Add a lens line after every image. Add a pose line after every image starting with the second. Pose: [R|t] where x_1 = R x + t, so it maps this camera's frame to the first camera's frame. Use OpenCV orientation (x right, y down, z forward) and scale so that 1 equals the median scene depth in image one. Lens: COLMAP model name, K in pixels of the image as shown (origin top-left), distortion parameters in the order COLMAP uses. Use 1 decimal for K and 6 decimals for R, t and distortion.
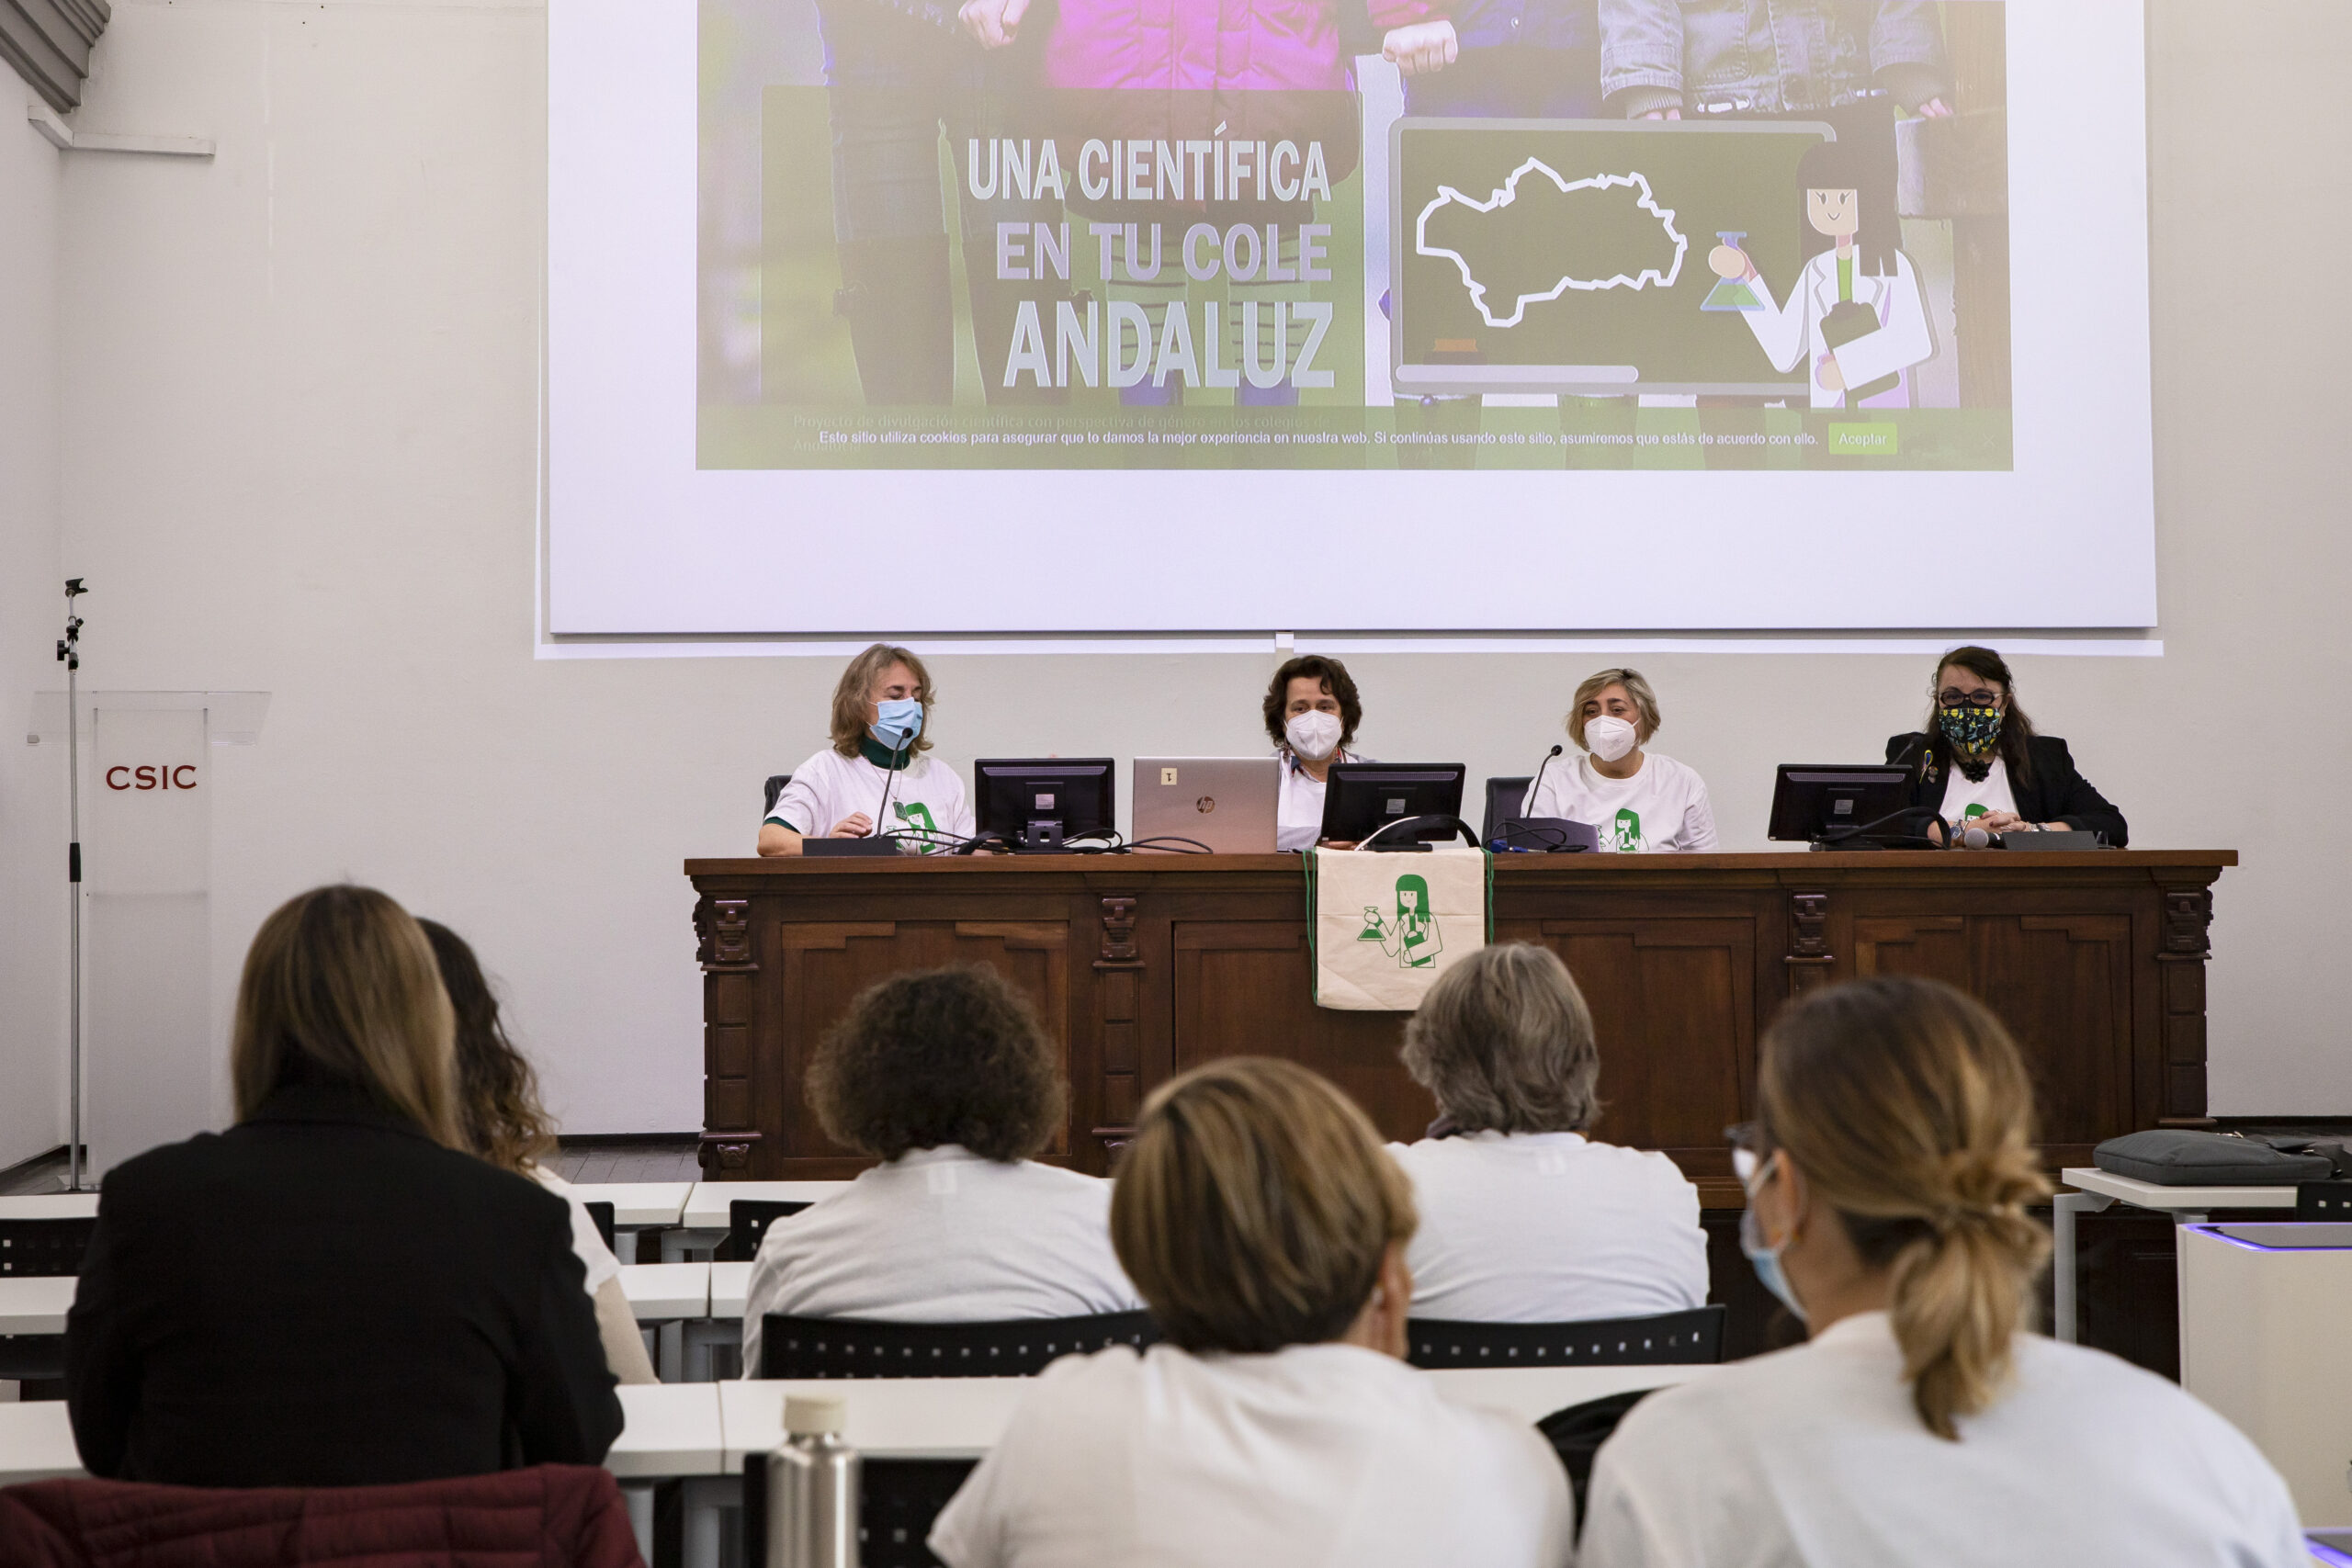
lens RADIAL K [[4650.4, 0, 1196.8], [0, 4650.4, 703.8], [0, 0, 1]] dist [0.146503, 0.496954]
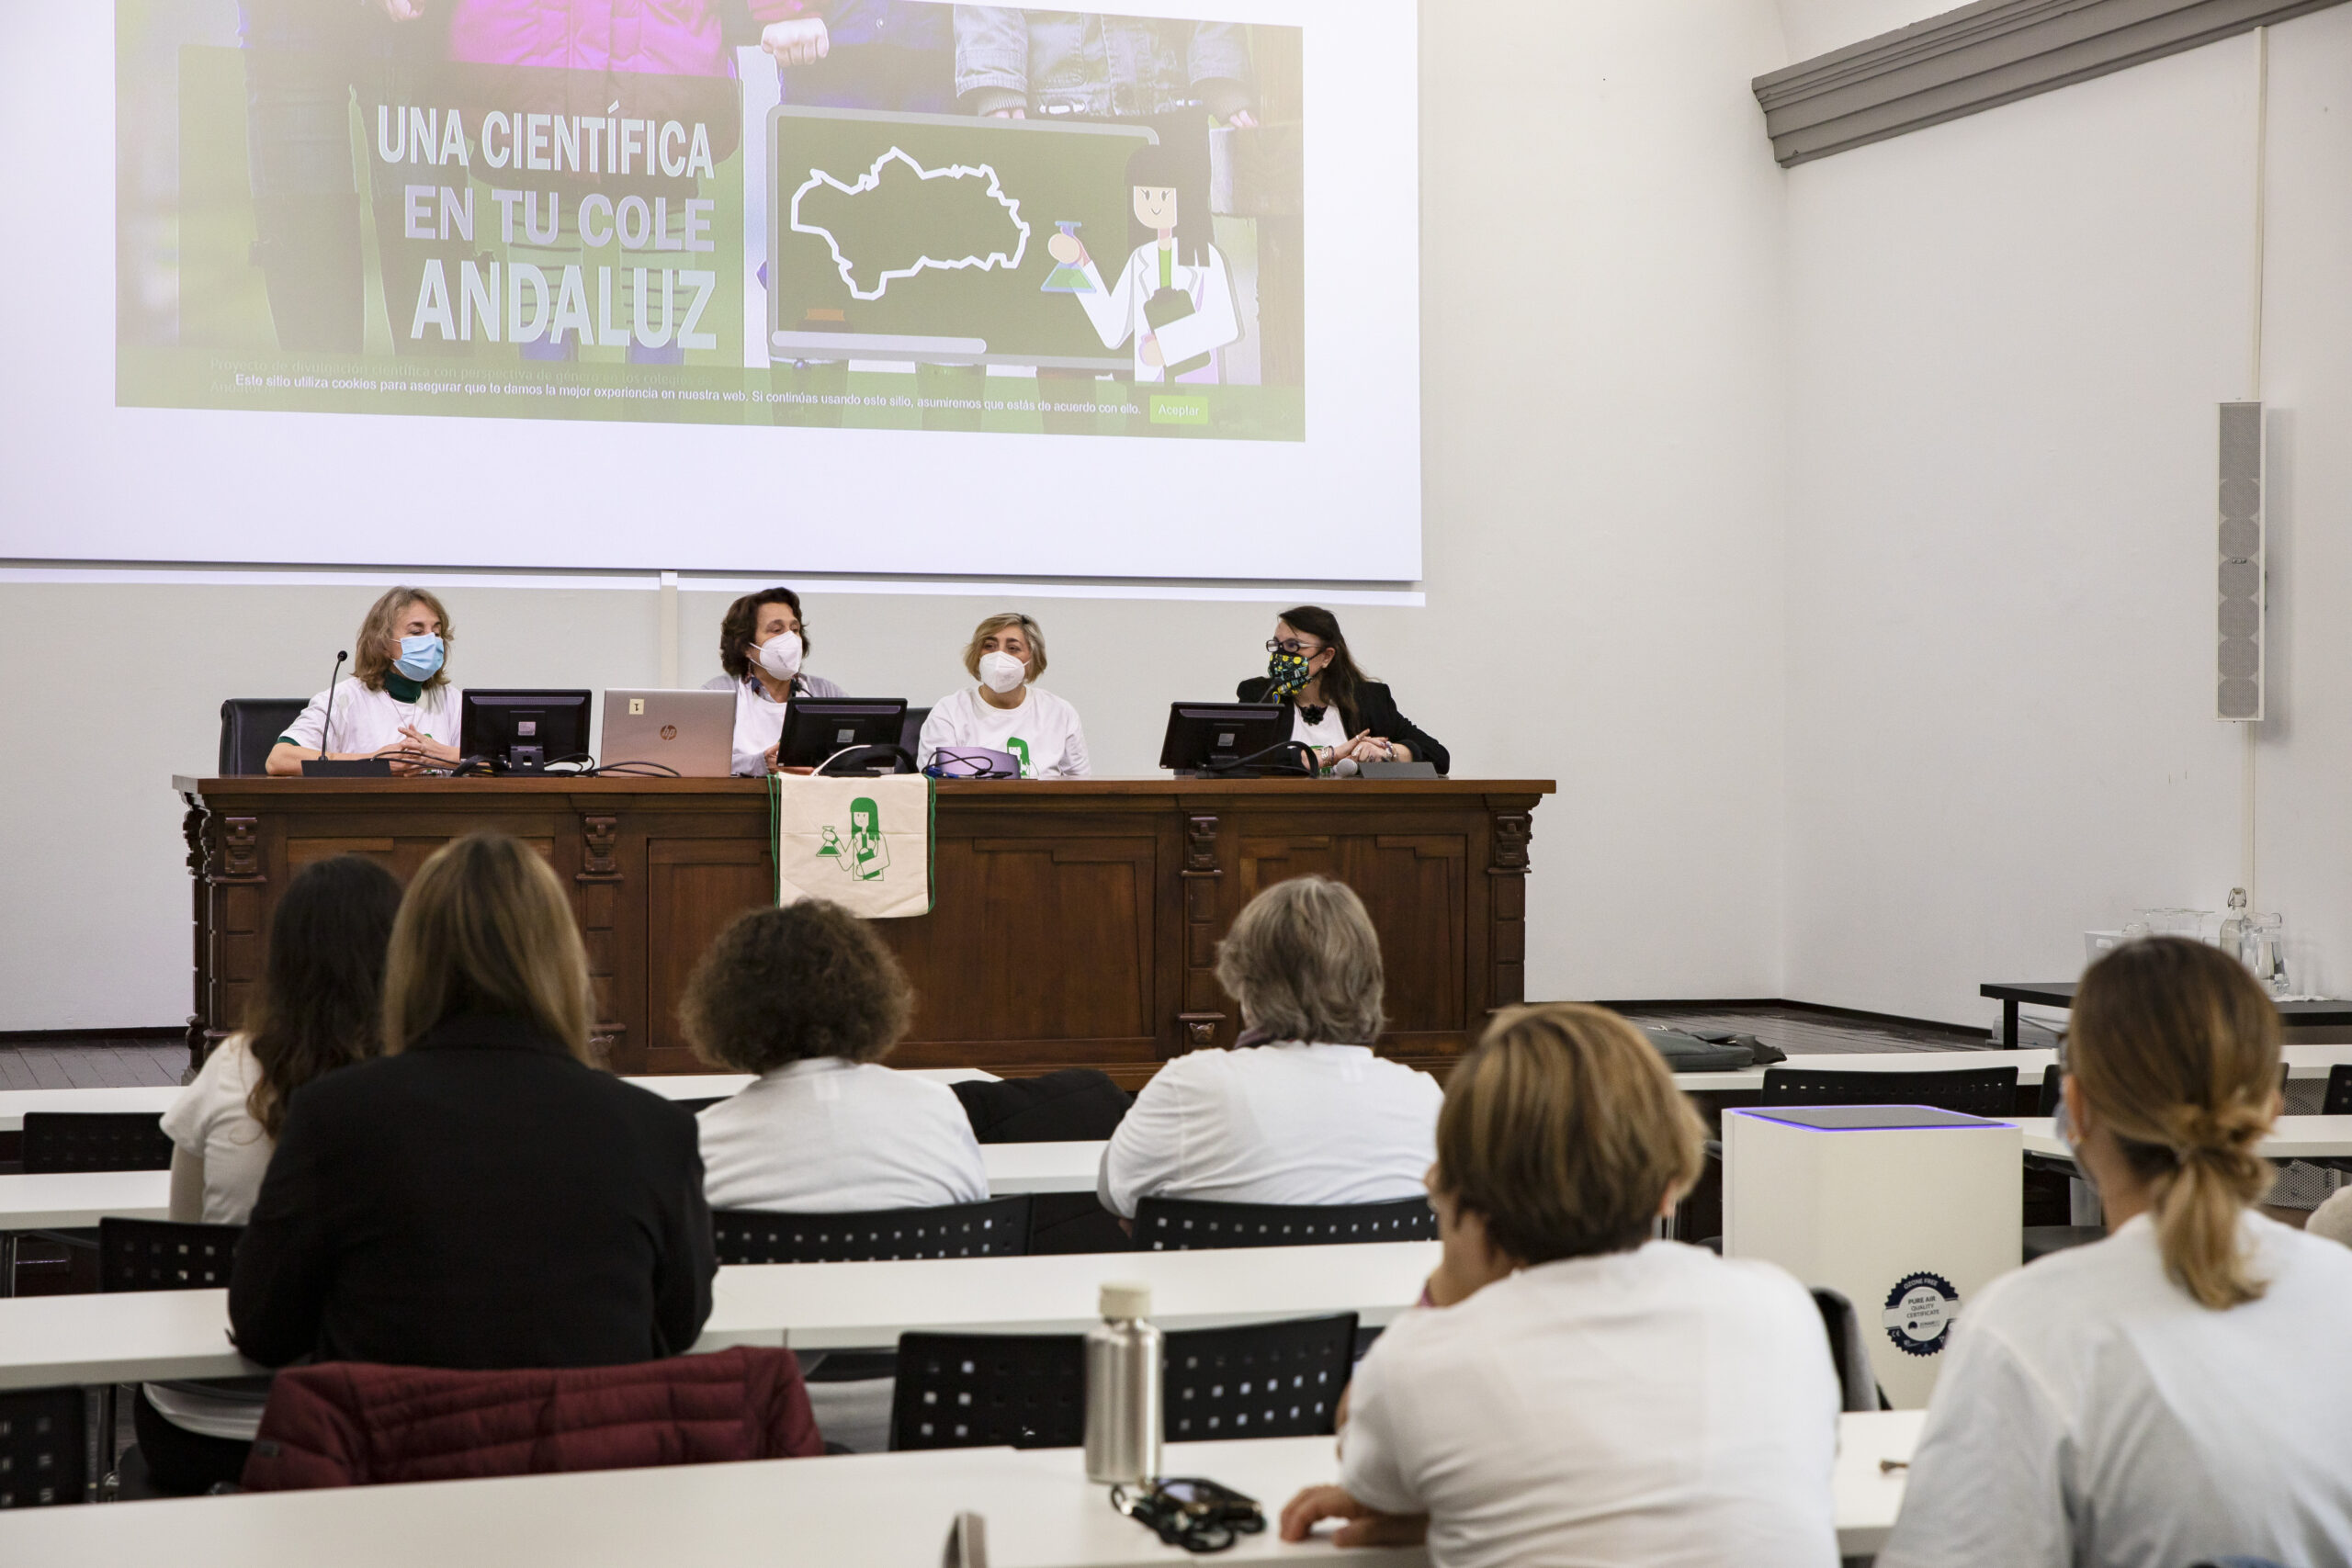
lens RADIAL K [[4261.1, 0, 1176.0], [0, 4261.1, 784.0], [0, 0, 1]] dist [0.140565, 0.327577]
pose [[0.975823, 0.007708, 0.218426, -0.084716], [-0.016370, 0.999148, 0.037875, -0.005368], [-0.217948, -0.040535, 0.975118, -0.013290]]
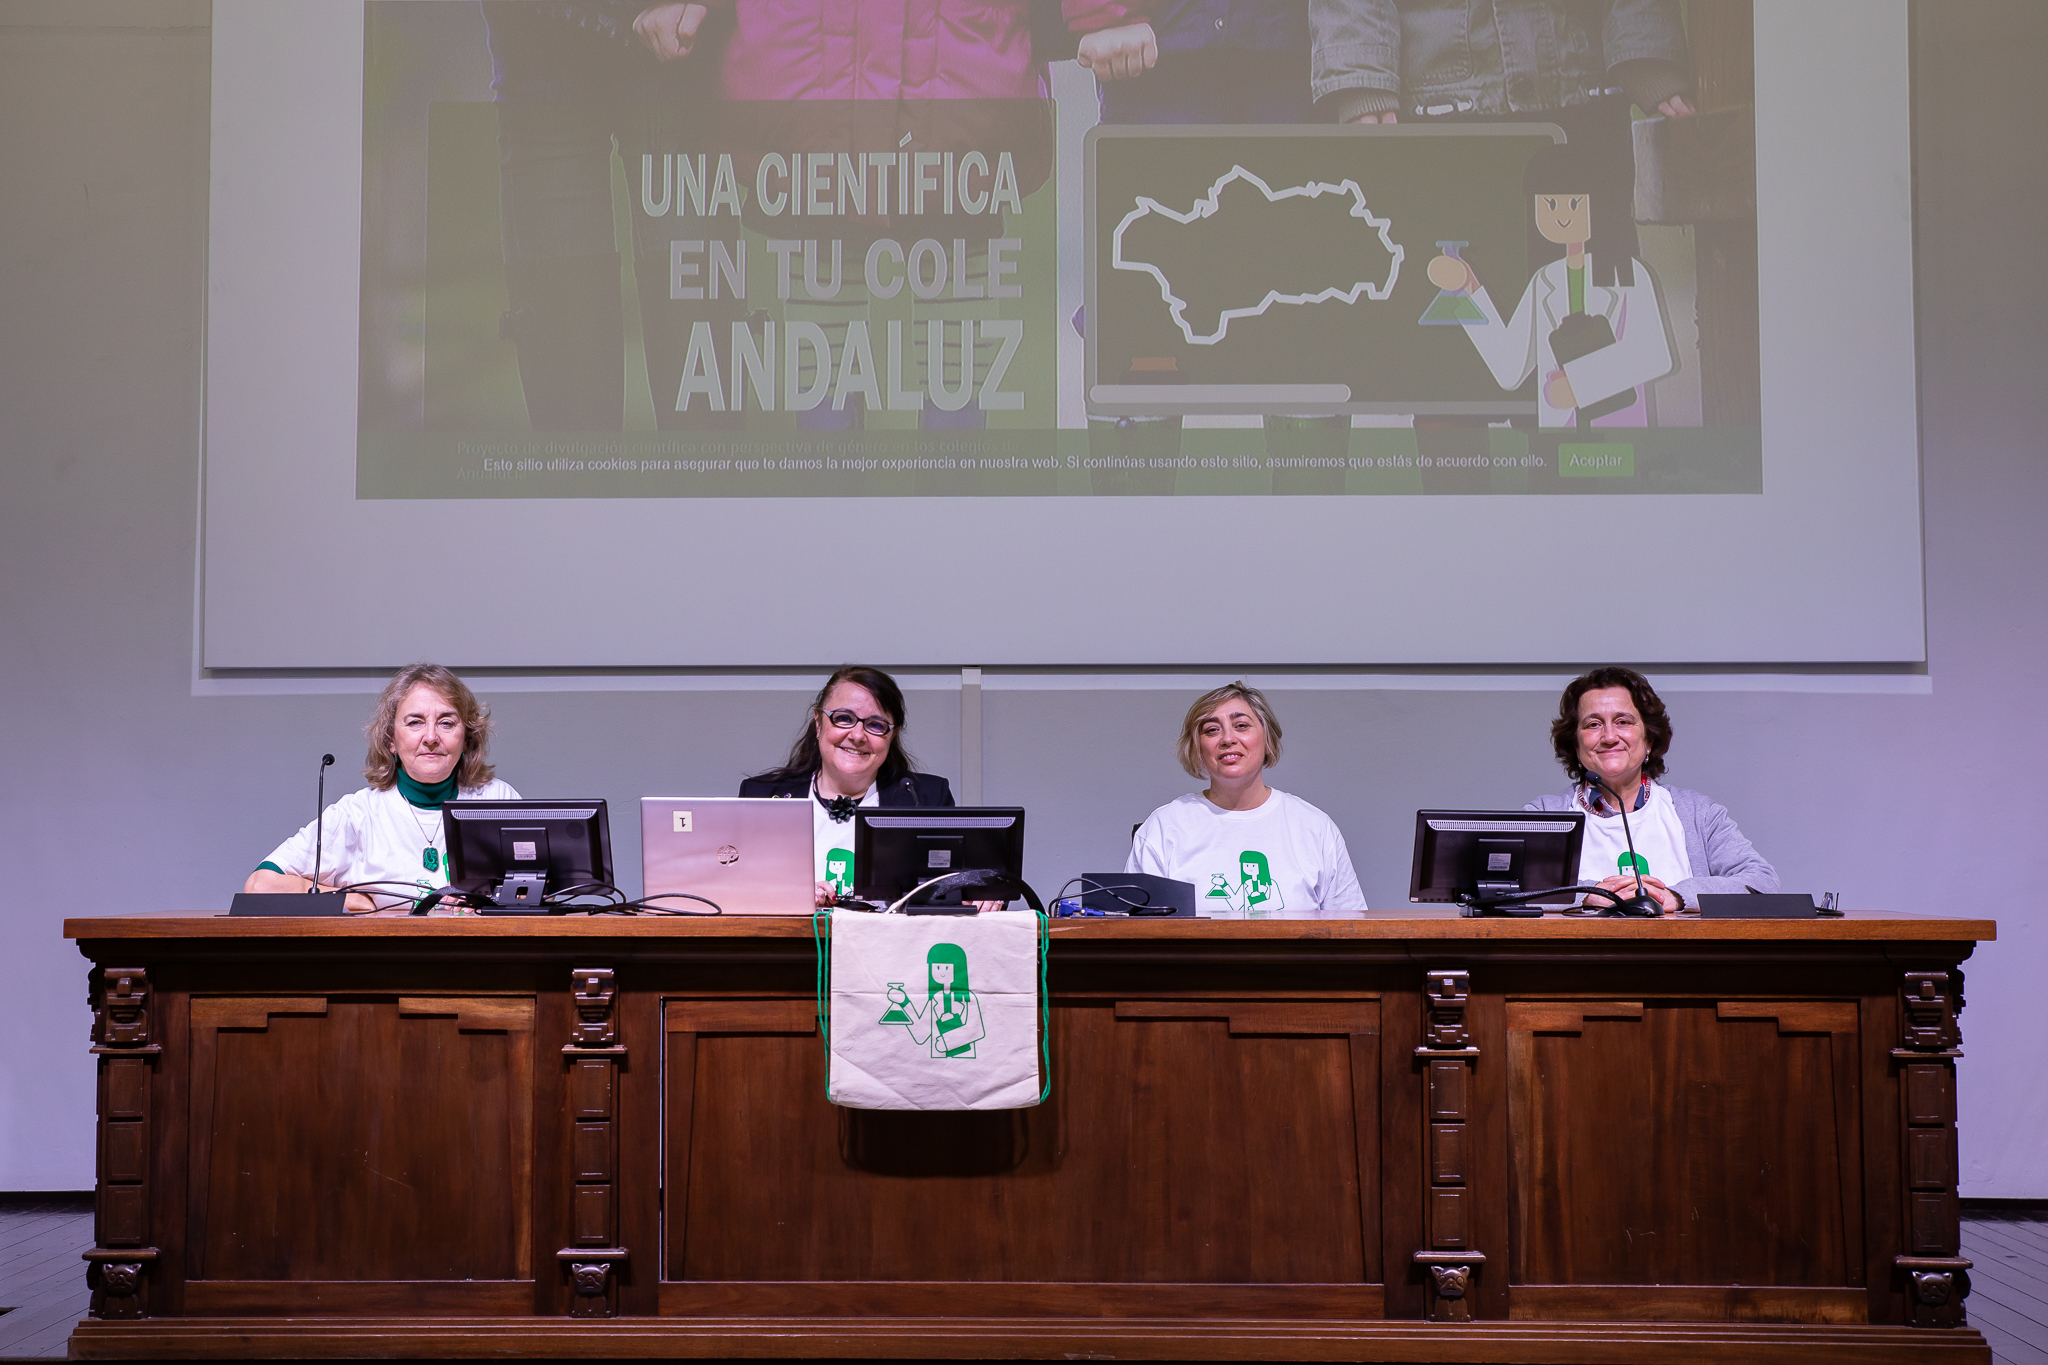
lens RADIAL K [[3150.6, 0, 927.0], [0, 3150.6, 691.4], [0, 0, 1]] dist [0.049211, 0.271663]
pose [[0.992123, -0.000416, -0.125271, 0.090565], [-0.002543, 0.999722, -0.023457, 0.004462], [0.125245, 0.023591, 0.991845, 0.364535]]
